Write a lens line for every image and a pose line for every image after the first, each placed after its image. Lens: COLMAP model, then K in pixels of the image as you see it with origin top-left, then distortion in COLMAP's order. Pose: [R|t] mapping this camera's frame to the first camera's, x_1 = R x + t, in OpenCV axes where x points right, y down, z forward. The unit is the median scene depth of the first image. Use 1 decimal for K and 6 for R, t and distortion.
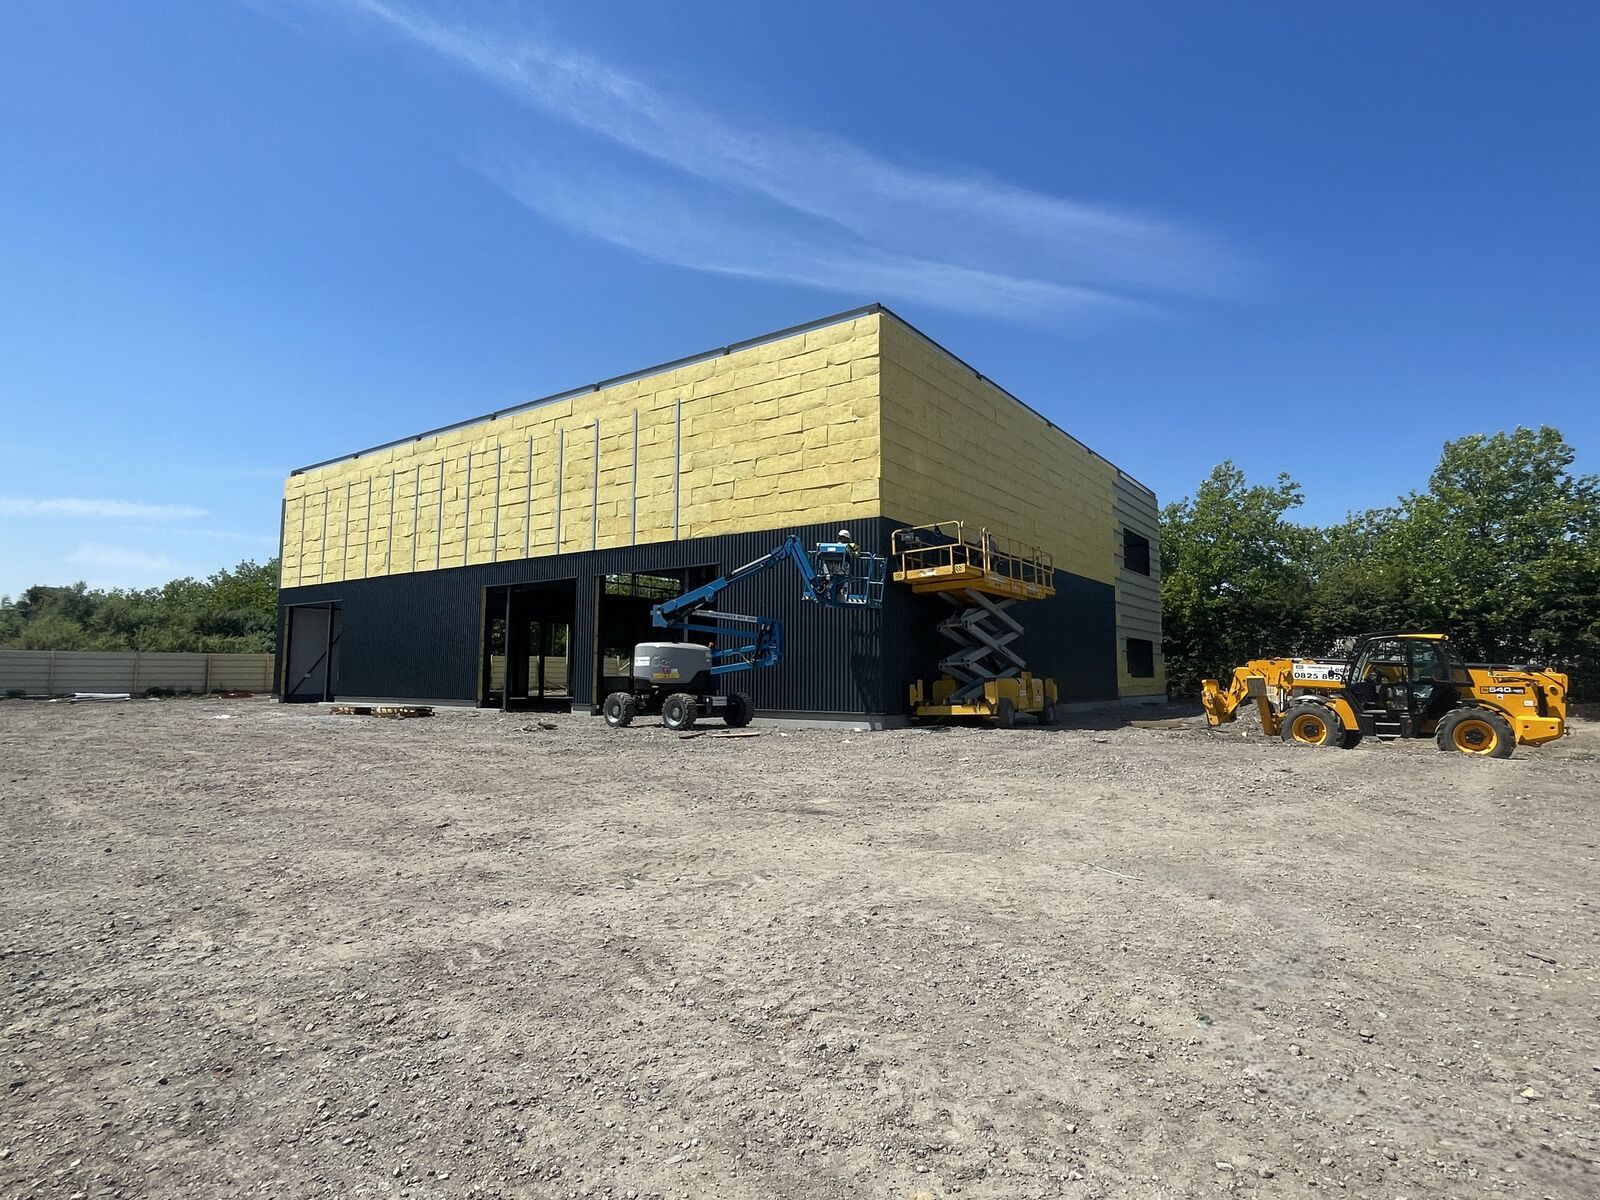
lens RADIAL K [[910.5, 0, 796.6], [0, 910.5, 595.6], [0, 0, 1]] dist [0.003815, 0.000834]
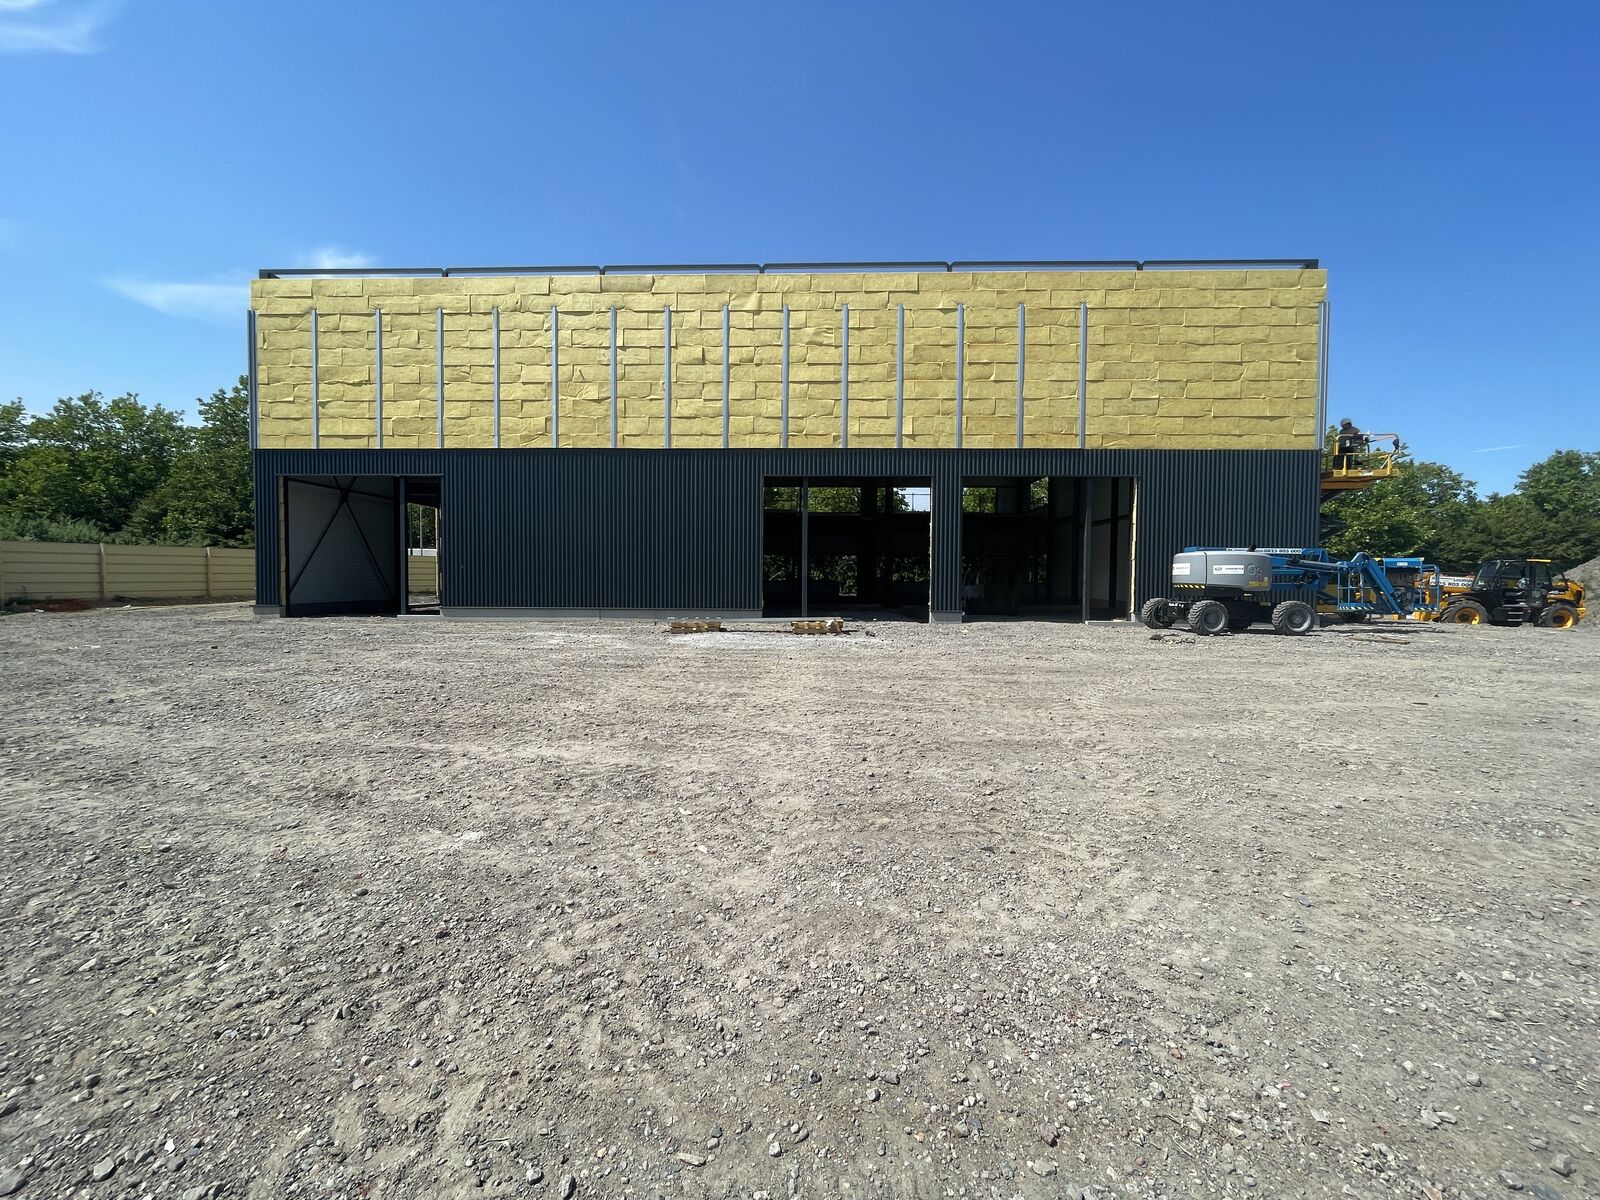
lens RADIAL K [[649.2, 0, 799.9], [0, 649.2, 606.6], [0, 0, 1]] dist [-0.004421, -0.001266]
pose [[0.818528, -0.013772, 0.574302, -0.710937], [-0.057182, 0.992794, 0.105307, 0.048270], [-0.571614, -0.119037, 0.811842, 0.513013]]
